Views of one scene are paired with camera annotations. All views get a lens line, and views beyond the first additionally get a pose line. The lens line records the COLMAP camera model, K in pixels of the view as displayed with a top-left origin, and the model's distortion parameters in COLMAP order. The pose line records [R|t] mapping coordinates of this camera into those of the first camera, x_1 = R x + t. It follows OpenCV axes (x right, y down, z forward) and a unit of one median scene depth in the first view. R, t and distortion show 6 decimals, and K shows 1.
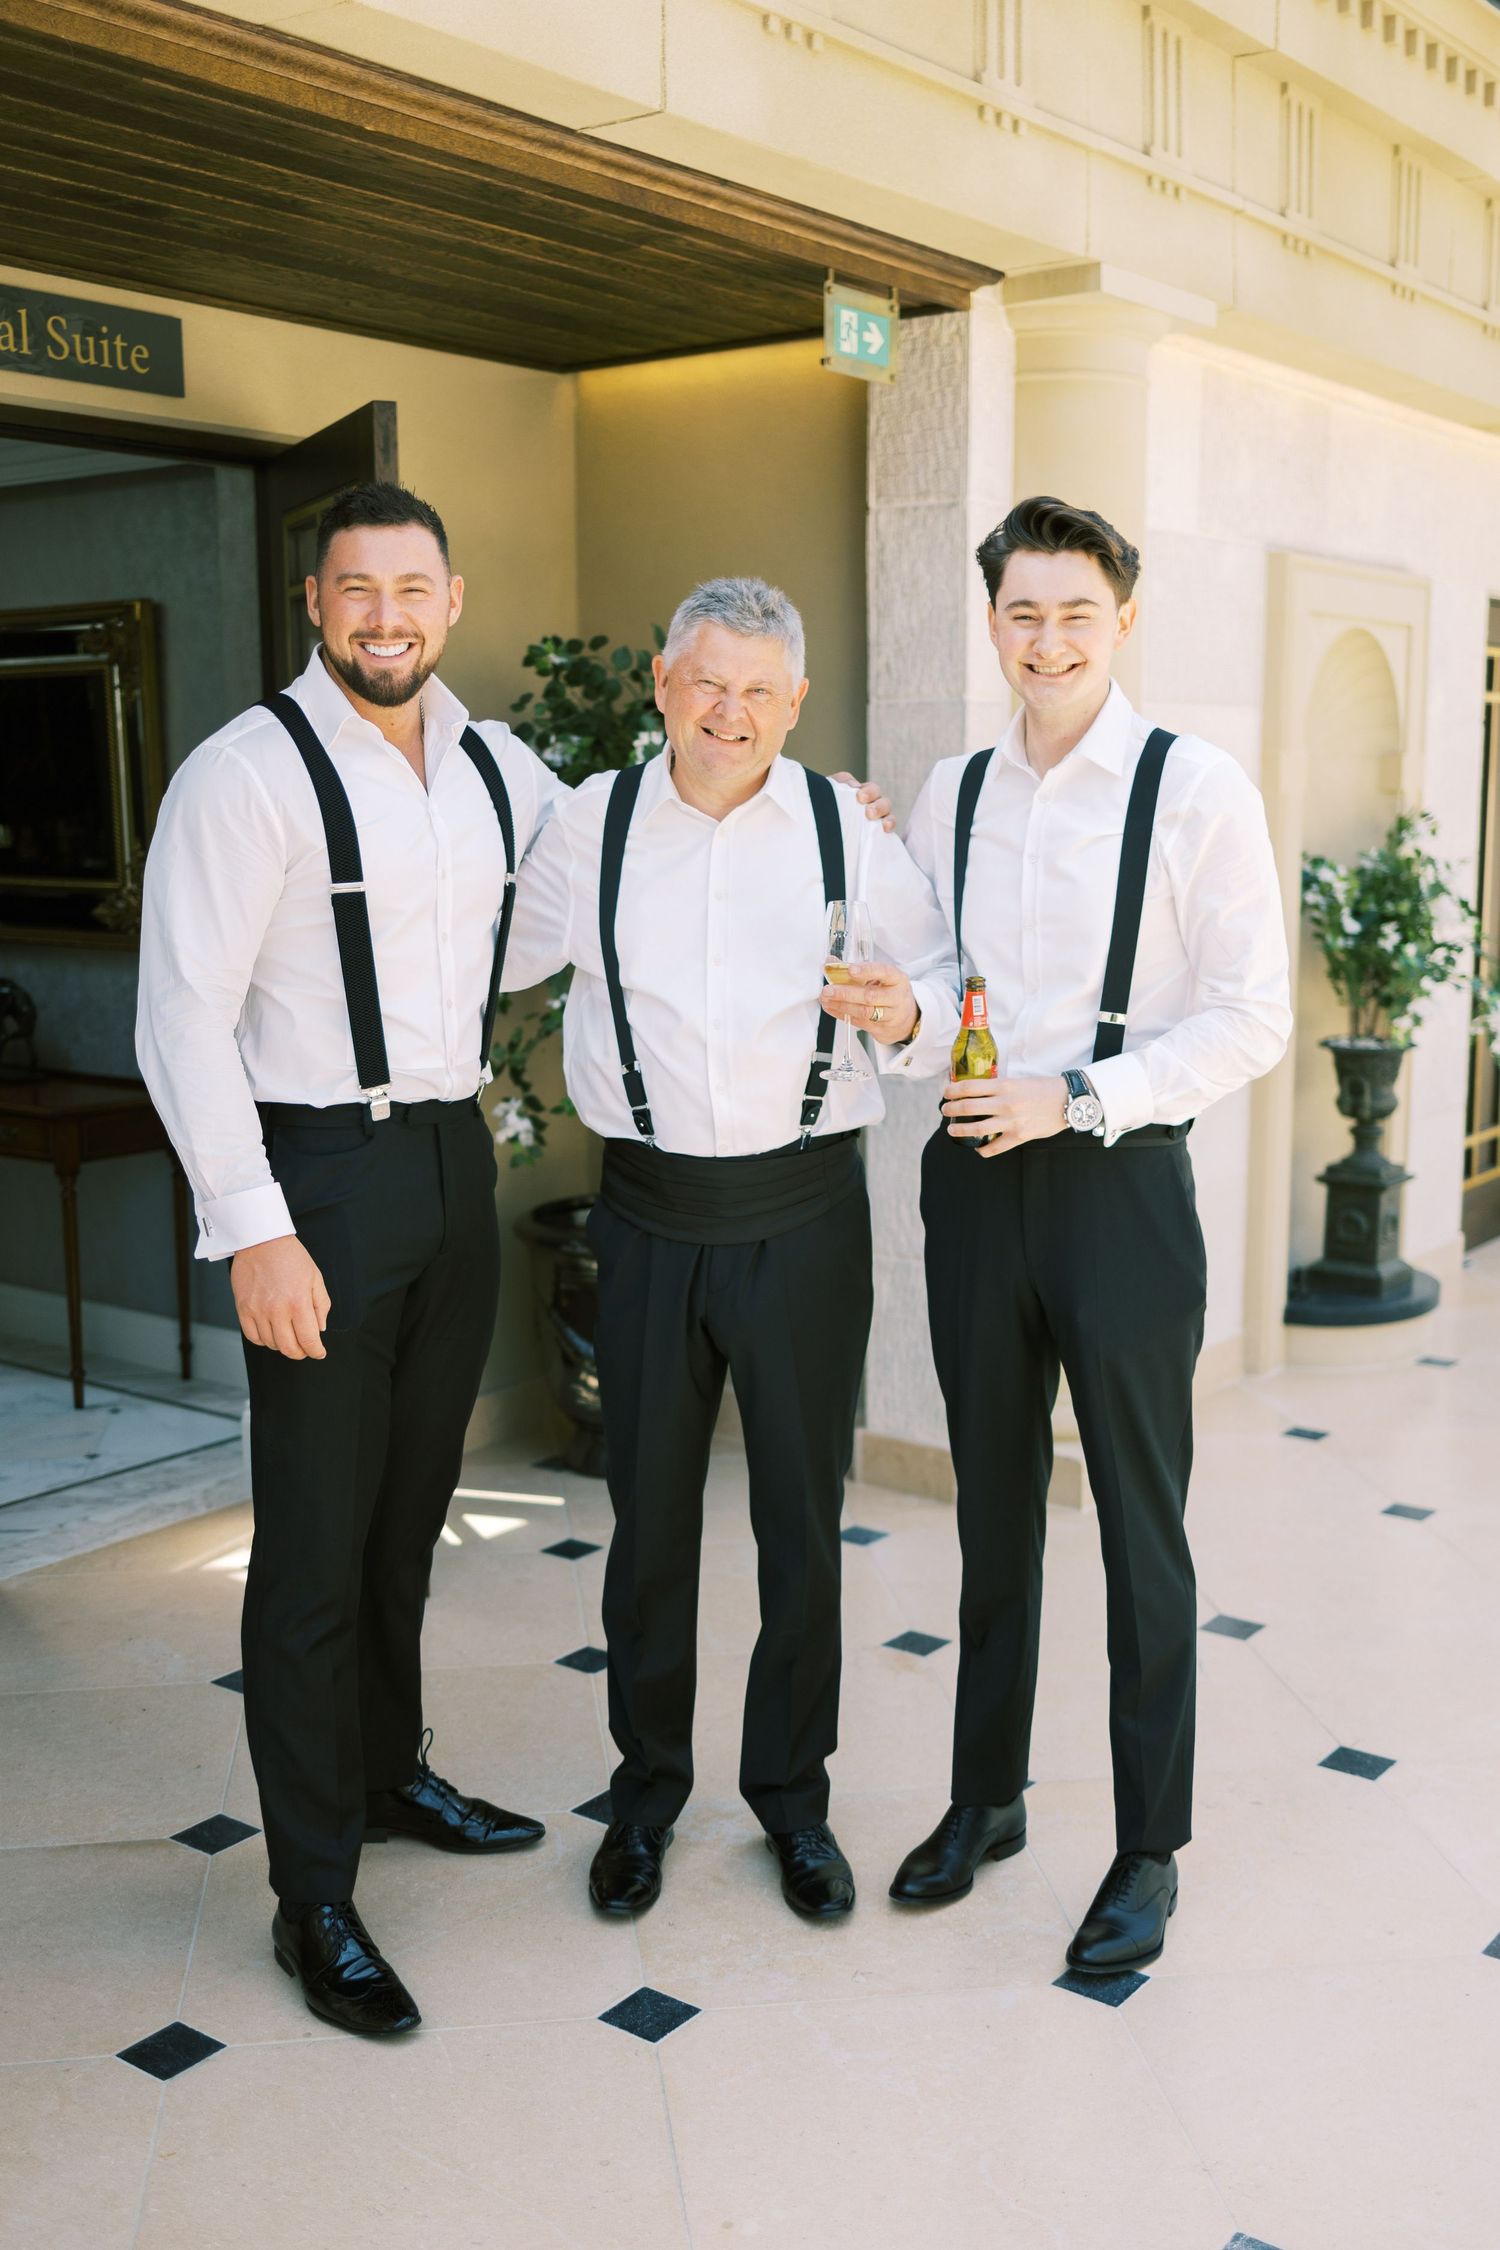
lens RADIAL K [[2301.2, 0, 815.2], [0, 2301.2, 1123.3], [0, 0, 1]] dist [0.018047, -0.001605]
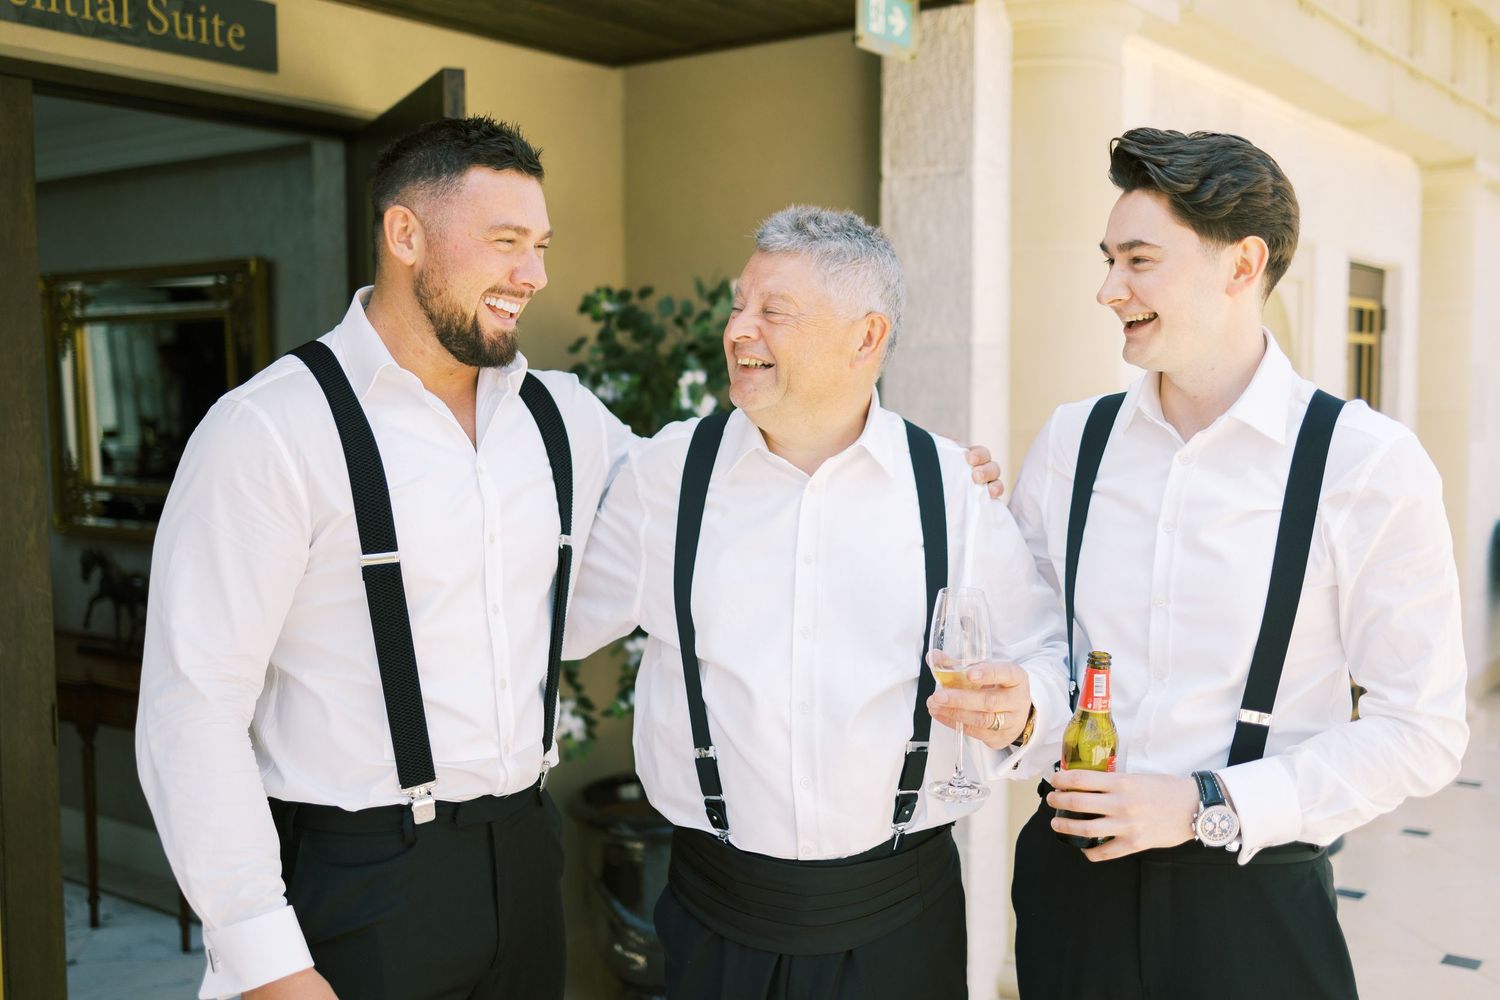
lens RADIAL K [[1533.9, 0, 751.2], [0, 1533.9, 545.2], [0, 0, 1]] dist [-0.064714, 0.417723]
pose [[0.999974, 0.002171, -0.006886, -0.040139], [-0.002483, 0.998955, -0.045627, -0.054944], [0.006780, 0.045643, 0.998935, 0.276893]]
